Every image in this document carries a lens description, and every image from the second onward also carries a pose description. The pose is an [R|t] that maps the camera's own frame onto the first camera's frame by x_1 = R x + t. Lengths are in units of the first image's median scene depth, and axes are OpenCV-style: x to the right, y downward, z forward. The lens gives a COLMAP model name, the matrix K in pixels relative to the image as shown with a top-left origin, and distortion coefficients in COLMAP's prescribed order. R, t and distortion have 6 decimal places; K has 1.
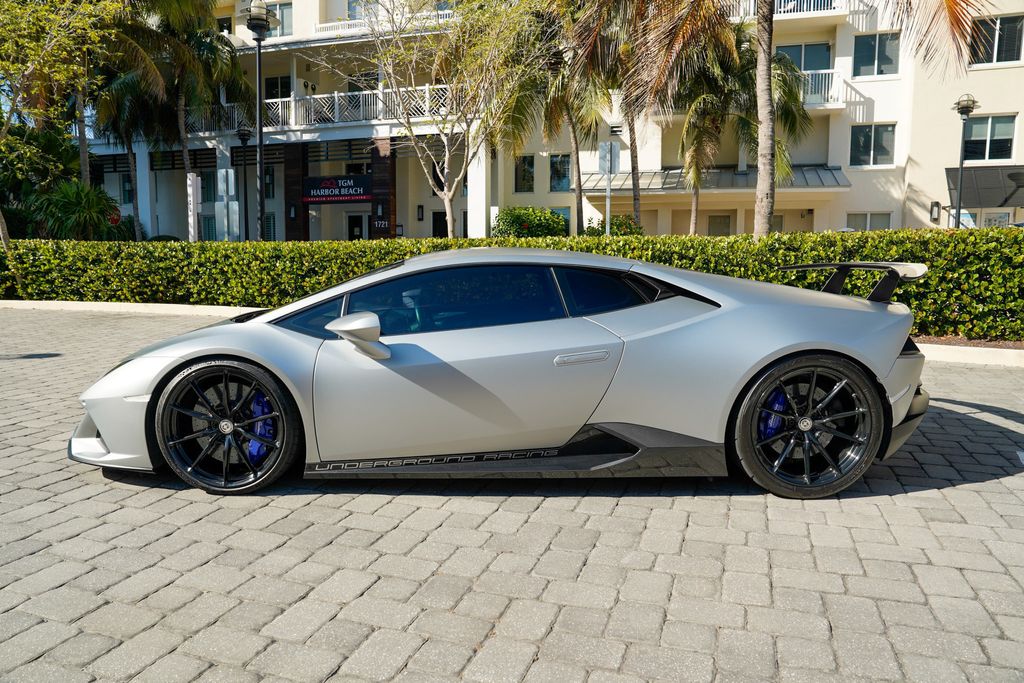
lens RADIAL K [[714.4, 0, 512.0], [0, 714.4, 341.5], [0, 0, 1]] dist [-0.125113, 0.097290]
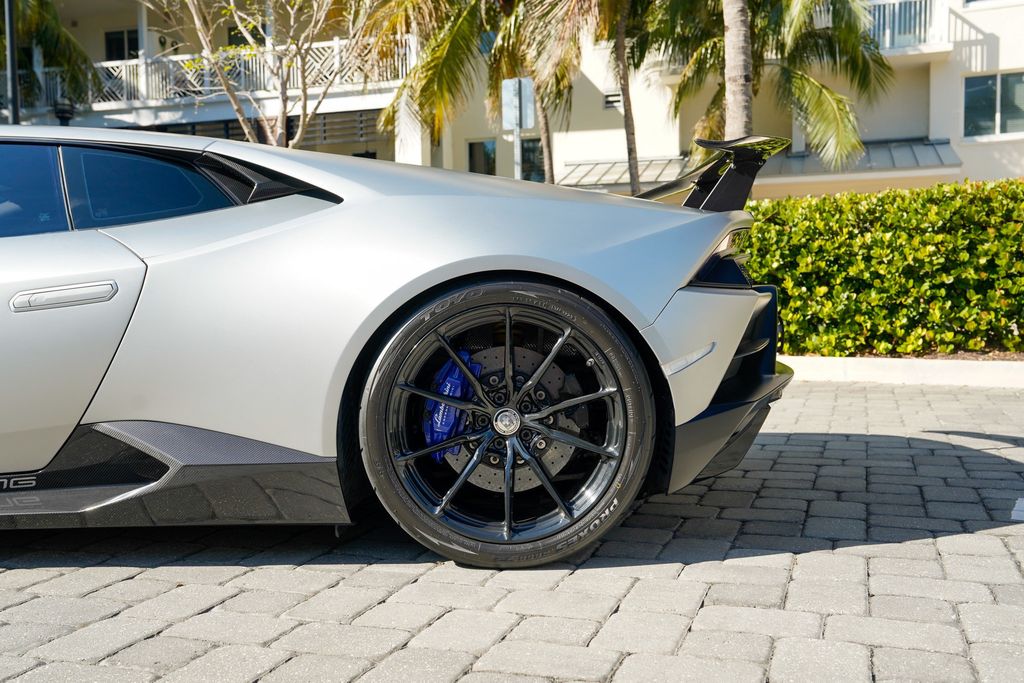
lens RADIAL K [[1012.9, 0, 522.2], [0, 1012.9, 339.7], [0, 0, 1]] dist [-0.009704, 0.109821]
pose [[0.999790, -0.014531, -0.014429, 0.144963], [0.013167, 0.995804, -0.090563, 0.041185], [0.015684, 0.090354, 0.995786, 0.081688]]
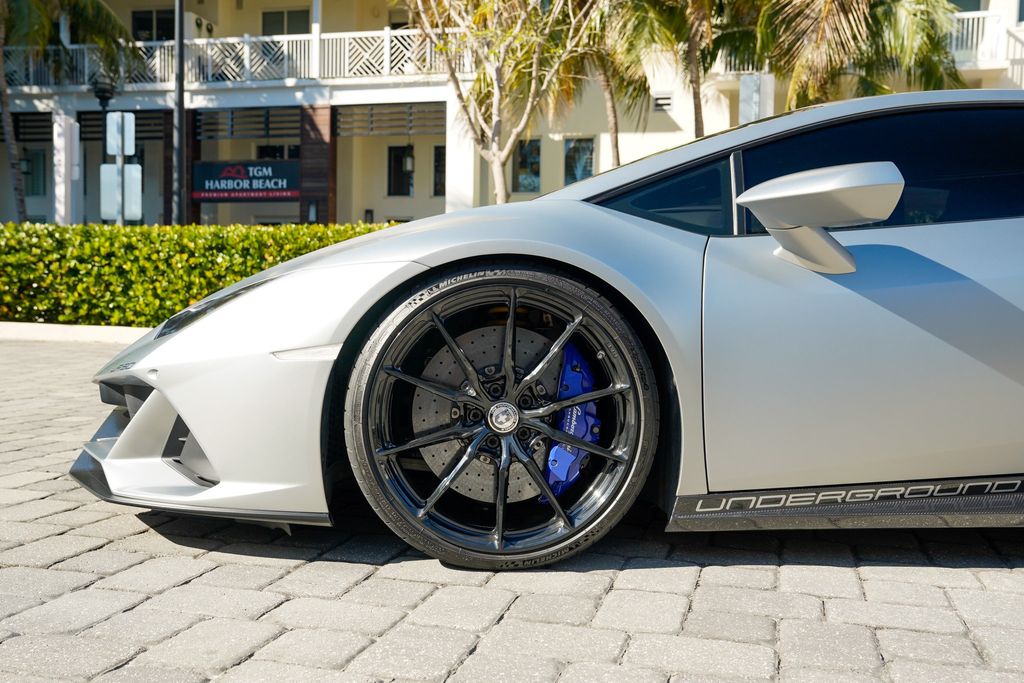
lens RADIAL K [[1005.5, 0, 501.7], [0, 1005.5, 348.9], [0, 0, 1]] dist [-0.010549, 0.115272]
pose [[0.997732, 0.008705, 0.066749, -0.146776], [-0.003194, 0.996608, -0.082238, 0.042358], [-0.067238, 0.081838, 0.994375, 0.110481]]
